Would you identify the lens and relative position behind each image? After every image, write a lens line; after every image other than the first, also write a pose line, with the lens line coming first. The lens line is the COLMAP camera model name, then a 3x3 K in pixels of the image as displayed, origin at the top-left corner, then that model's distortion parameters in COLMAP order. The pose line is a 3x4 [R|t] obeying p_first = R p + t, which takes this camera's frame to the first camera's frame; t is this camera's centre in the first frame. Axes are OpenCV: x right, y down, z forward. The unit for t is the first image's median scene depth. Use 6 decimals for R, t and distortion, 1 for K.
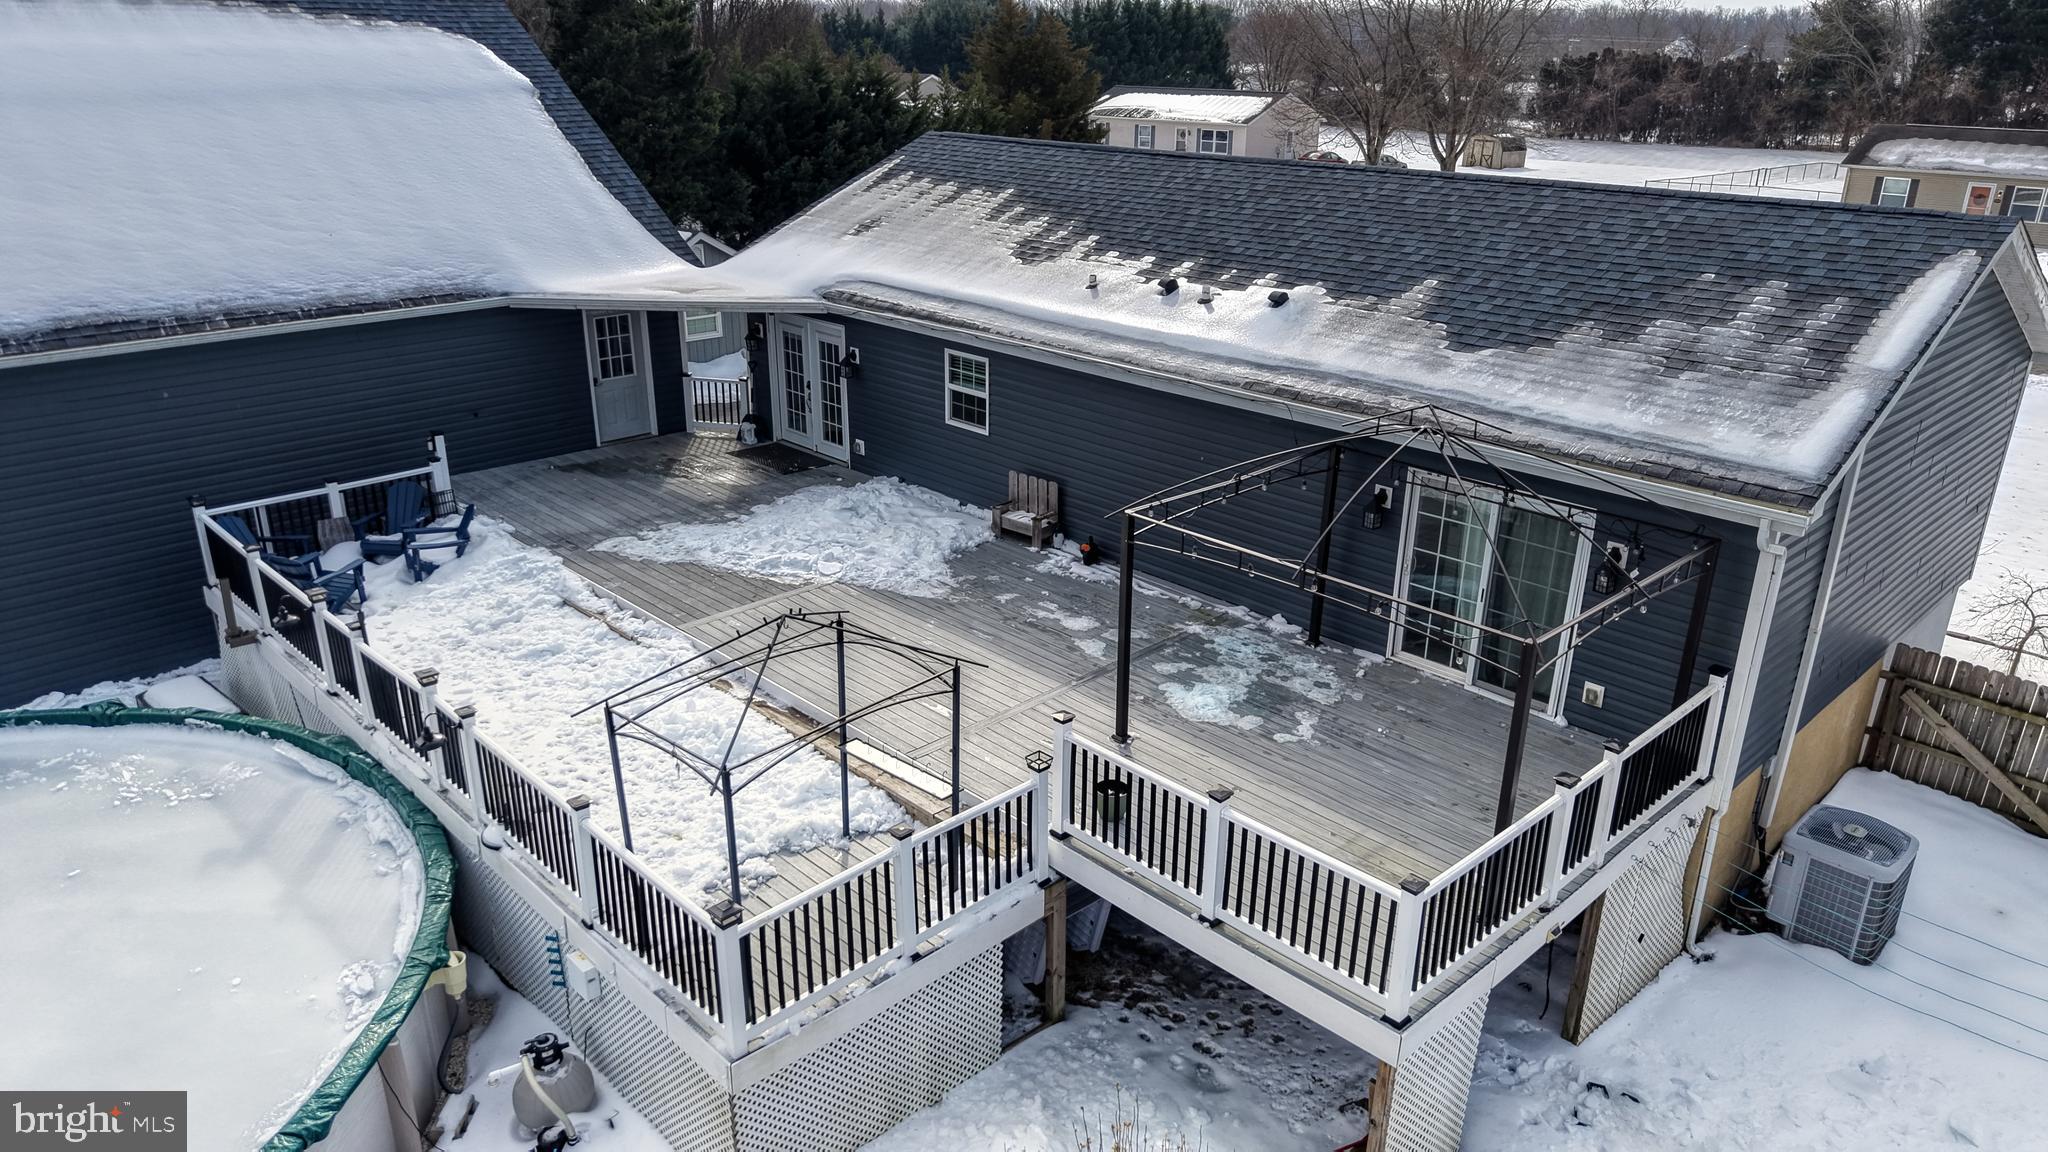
lens RADIAL K [[1366.2, 0, 1025.7], [0, 1366.2, 573.8], [0, 0, 1]] dist [0.037656, -0.046988]
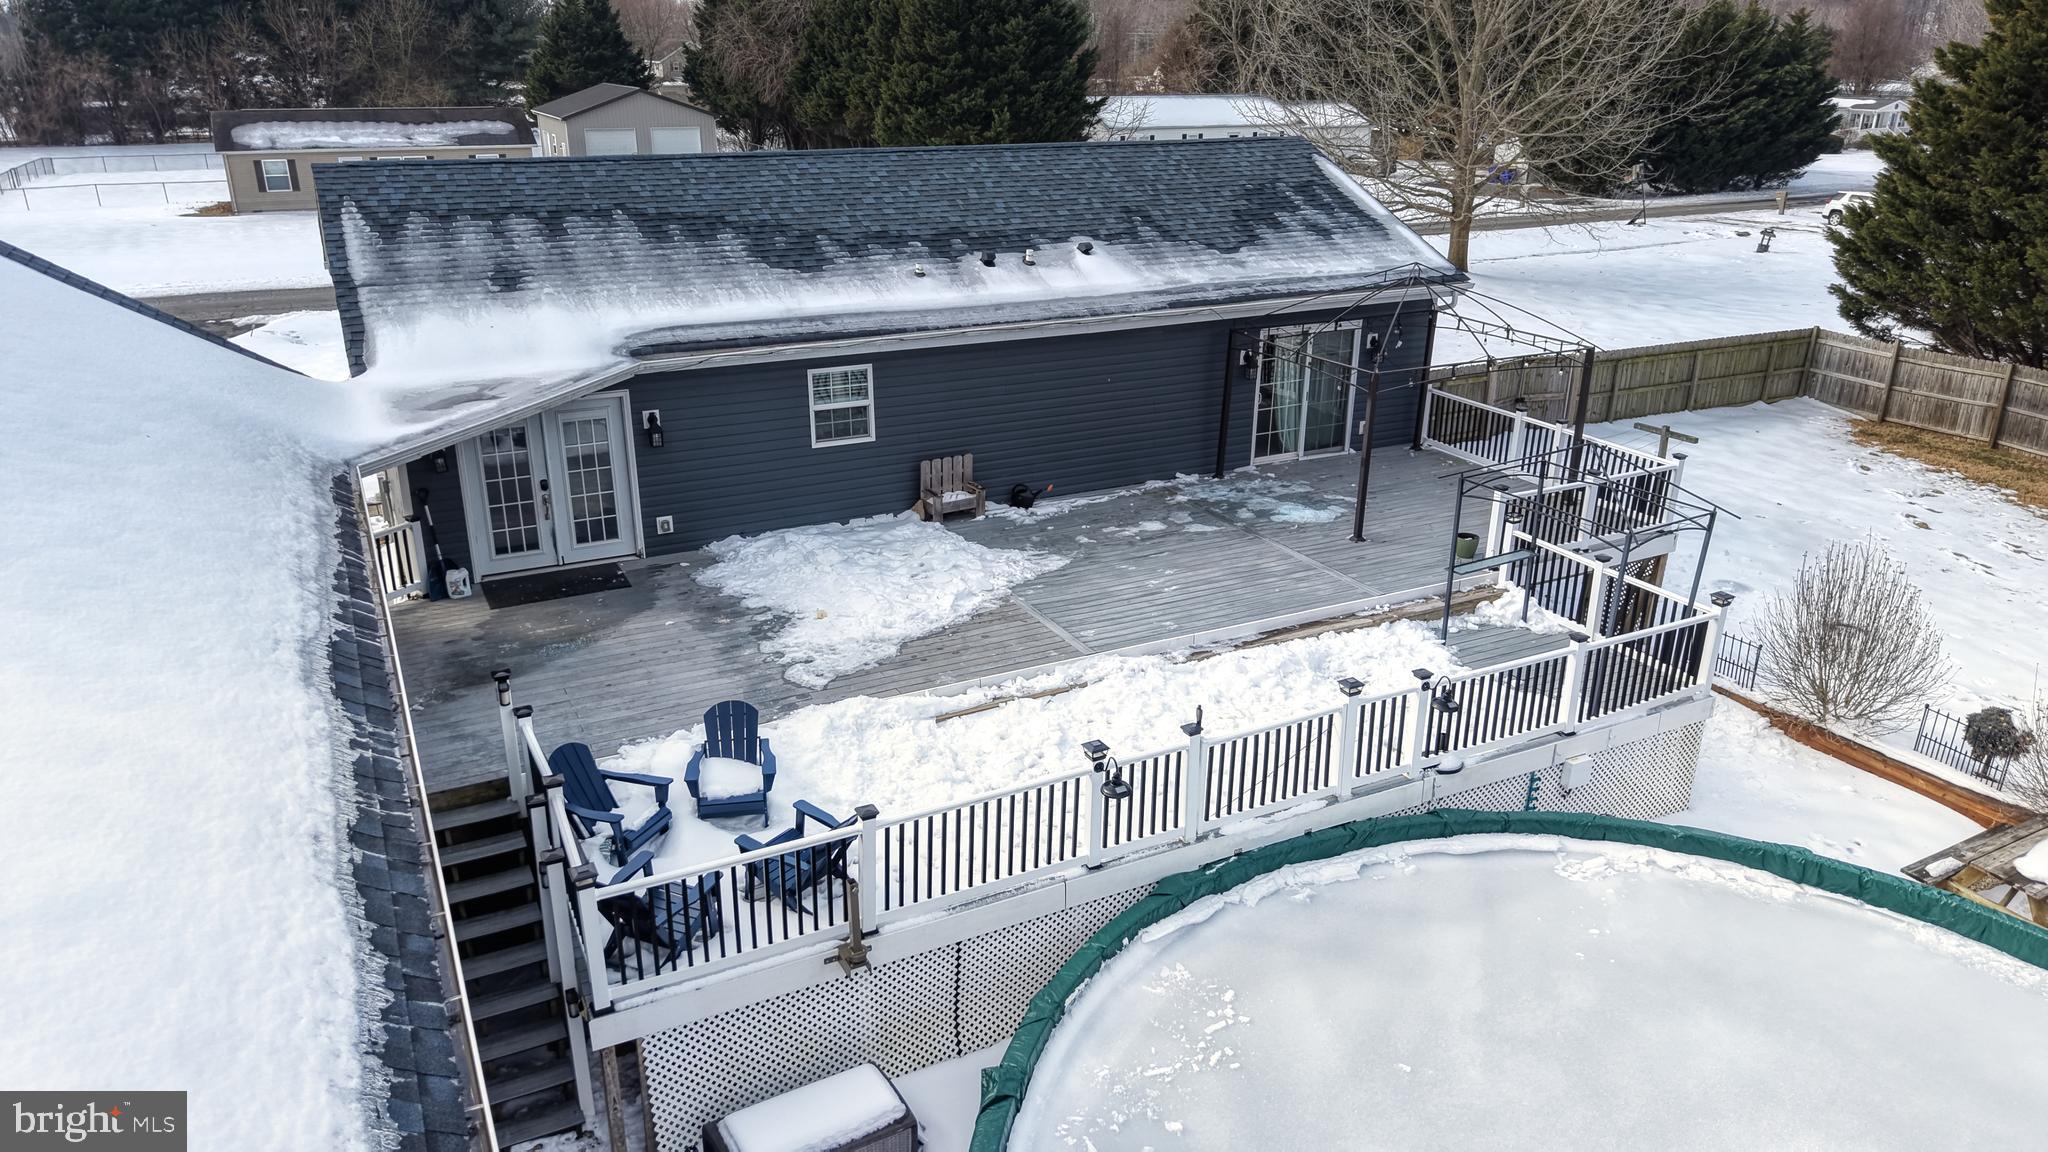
lens RADIAL K [[1366.2, 0, 1031.3], [0, 1366.2, 570.5], [0, 0, 1]] dist [0.037656, -0.046988]
pose [[0.281821, -0.346264, 0.894806, -1.031629], [0.338478, 0.908528, 0.244969, -0.247151], [-0.897780, 0.233835, 0.373245, 0.608713]]
